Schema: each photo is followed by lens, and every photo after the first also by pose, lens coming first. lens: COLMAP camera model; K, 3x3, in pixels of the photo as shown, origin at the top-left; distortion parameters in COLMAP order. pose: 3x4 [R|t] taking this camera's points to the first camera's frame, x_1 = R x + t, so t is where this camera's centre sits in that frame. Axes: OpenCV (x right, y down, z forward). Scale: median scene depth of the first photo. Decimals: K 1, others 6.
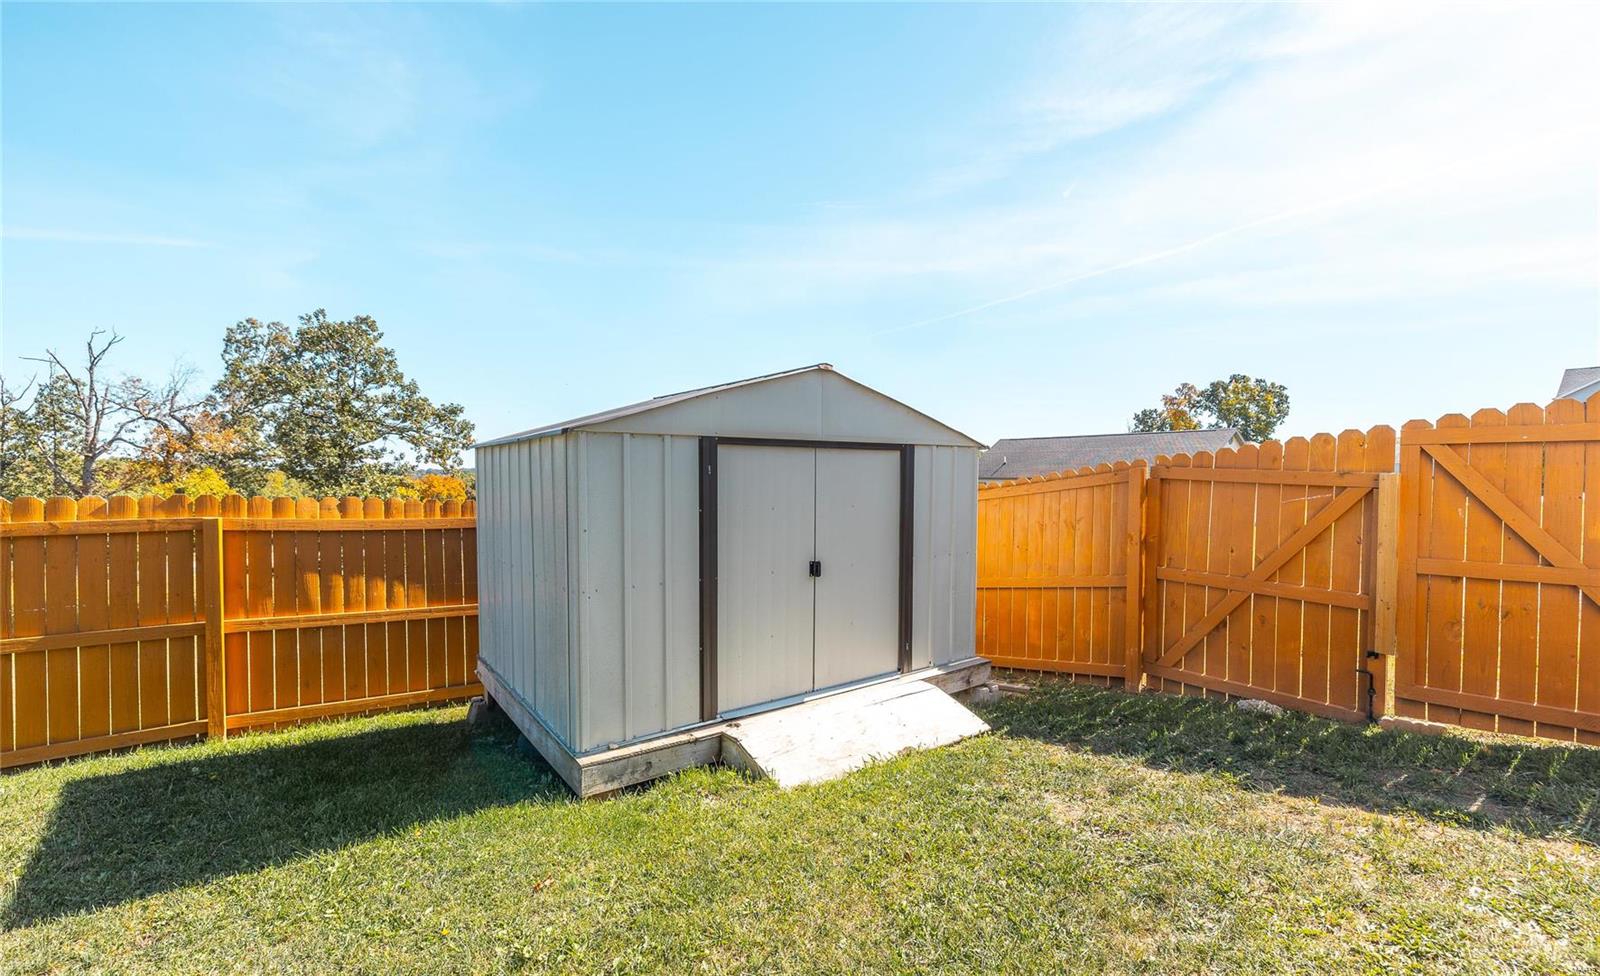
lens RADIAL K [[677.3, 0, 800.7], [0, 677.3, 491.5], [0, 0, 1]] dist [0.000788, 0.000130]
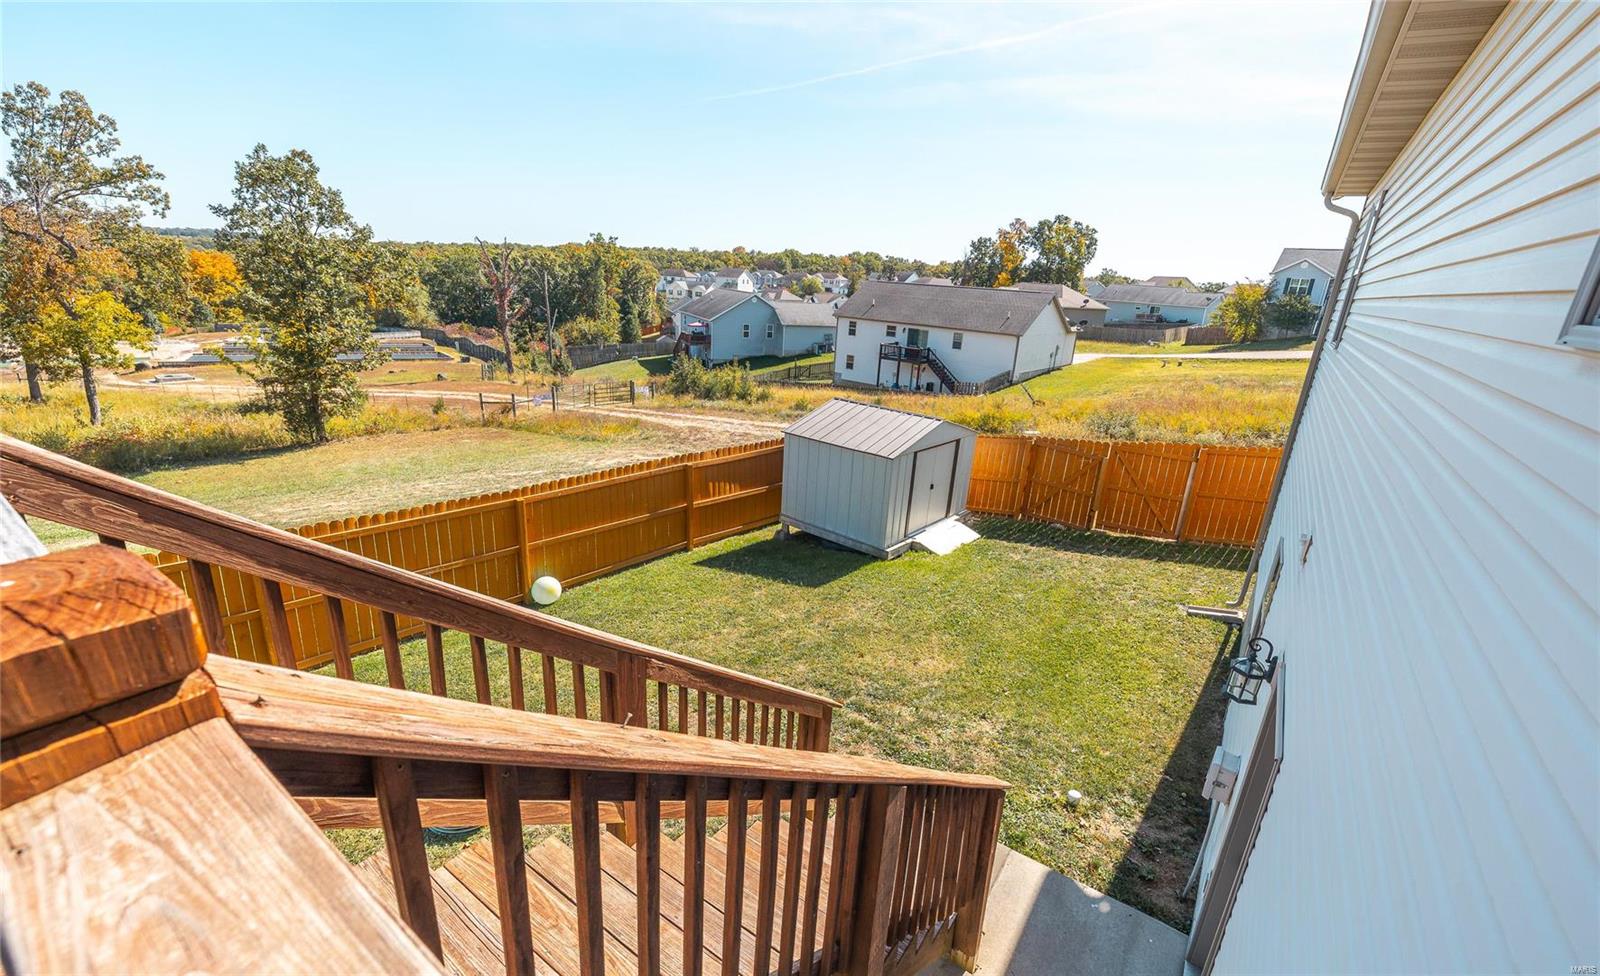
lens RADIAL K [[677.3, 0, 793.3], [0, 677.3, 488.7], [0, 0, 1]] dist [0.000788, 0.000130]
pose [[0.972394, -0.017137, 0.232716, -1.115404], [-0.049987, 0.958851, 0.279476, -0.597668], [-0.227929, -0.283394, 0.931524, -1.429230]]
